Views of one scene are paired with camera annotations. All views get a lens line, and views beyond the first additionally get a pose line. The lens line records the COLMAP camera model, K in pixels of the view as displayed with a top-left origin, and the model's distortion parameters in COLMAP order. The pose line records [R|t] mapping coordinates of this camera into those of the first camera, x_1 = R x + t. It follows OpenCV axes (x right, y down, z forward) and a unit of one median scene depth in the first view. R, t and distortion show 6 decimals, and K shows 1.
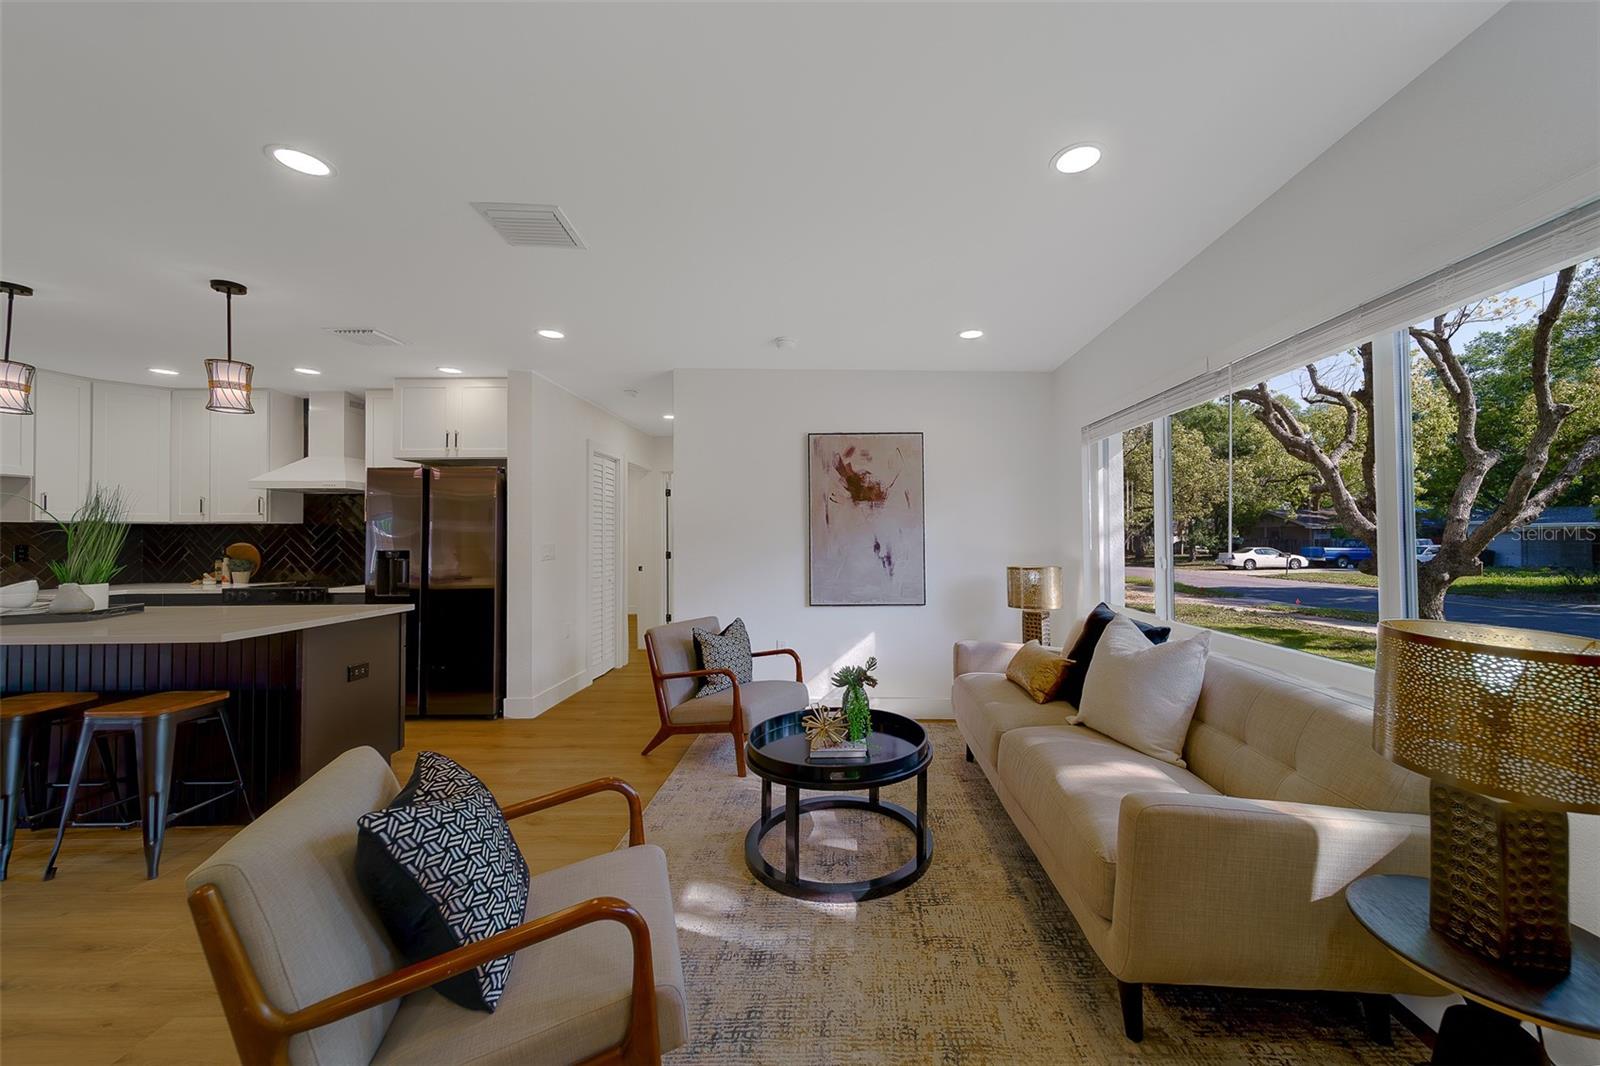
lens RADIAL K [[593.3, 0, 820.0], [0, 593.3, 513.5], [0, 0, 1]] dist [0.006347, 0.000492]
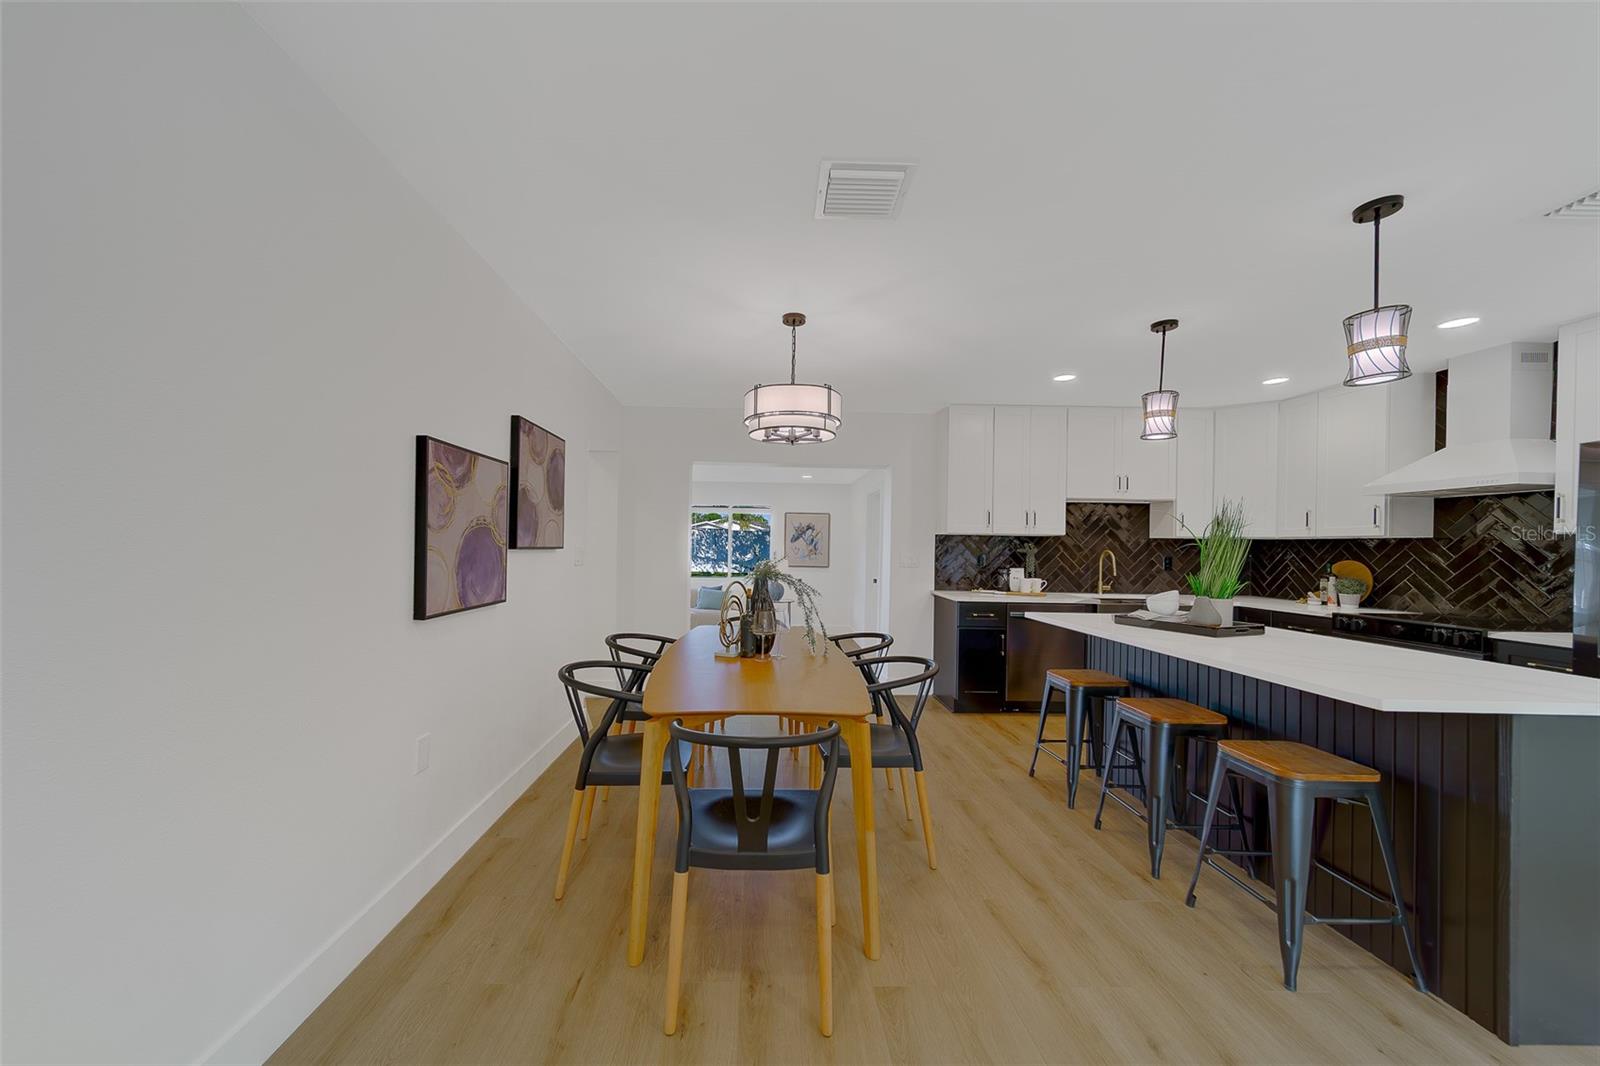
lens RADIAL K [[560.5, 0, 778.8], [0, 560.5, 560.0], [0, 0, 1]] dist [0.002854, 0.000152]
pose [[0.038415, 0.031095, -0.998778, -0.318068], [0.018096, 0.999330, 0.031808, 0.011942], [0.999098, -0.019296, 0.037826, 0.239102]]
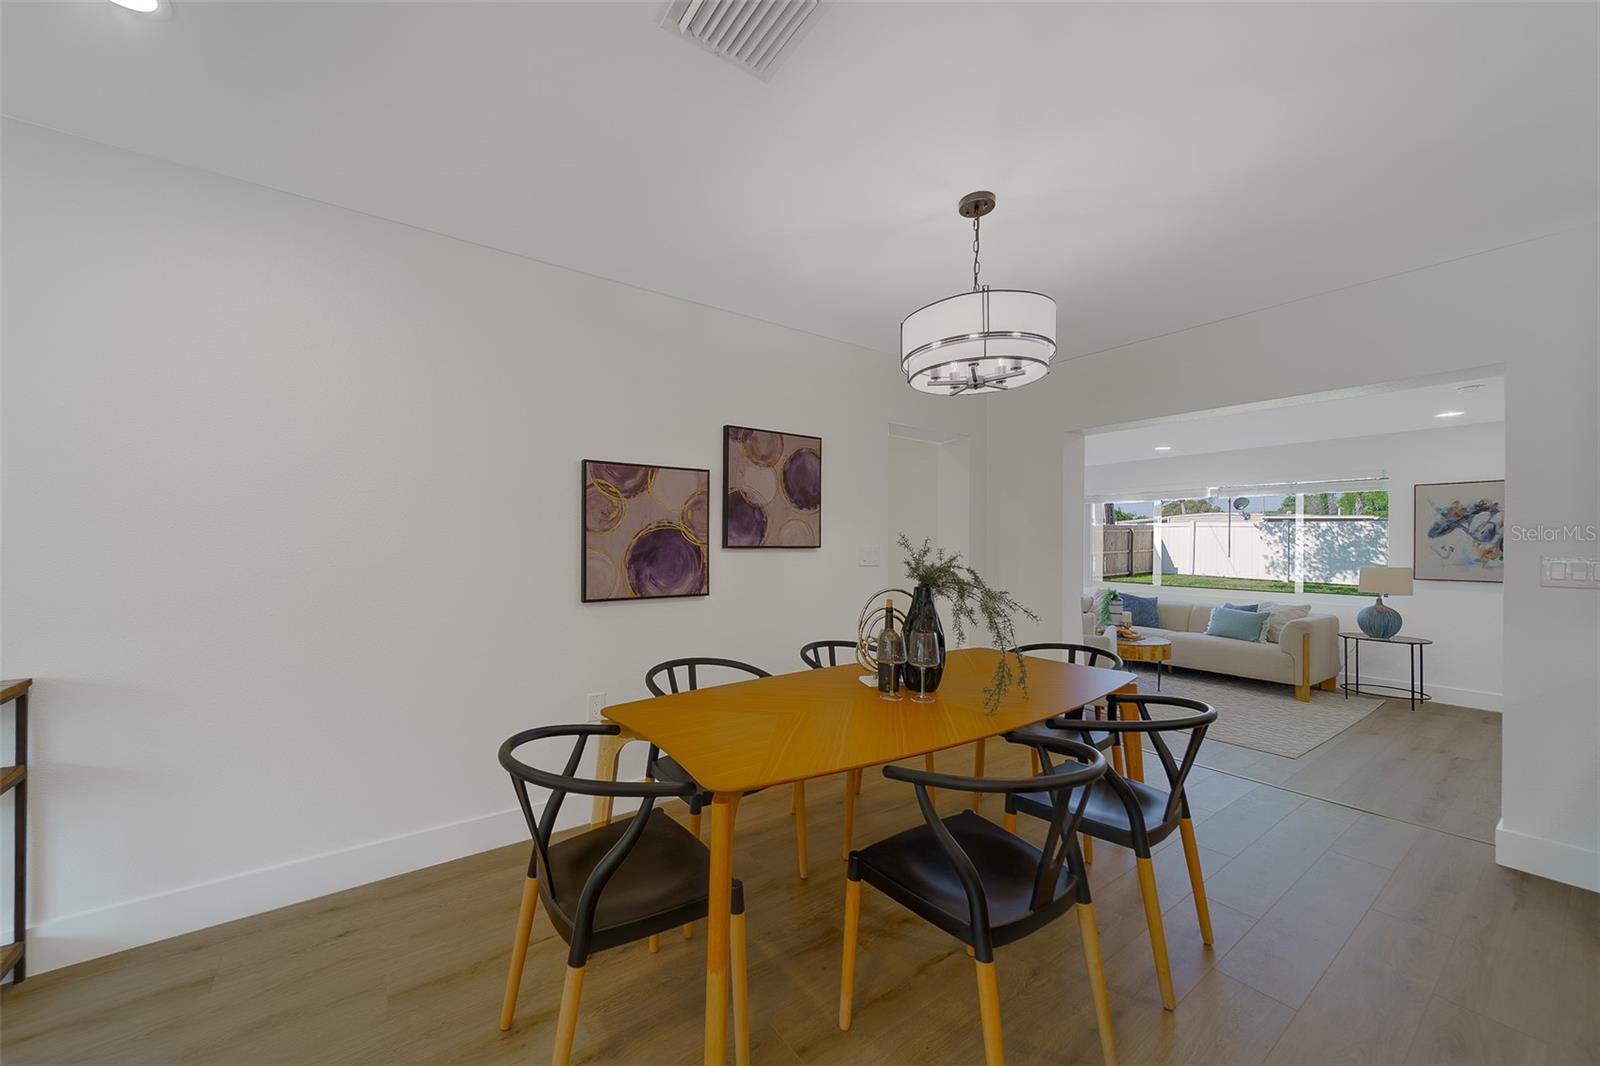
lens RADIAL K [[583.2, 0, 792.1], [0, 583.2, 547.9], [0, 0, 1]] dist [0.000493, 0.000020]
pose [[-0.819956, 0.007185, -0.572381, -0.766650], [0.022953, 0.999530, -0.020334, 0.040114], [0.571966, -0.029810, -0.819736, 0.779545]]
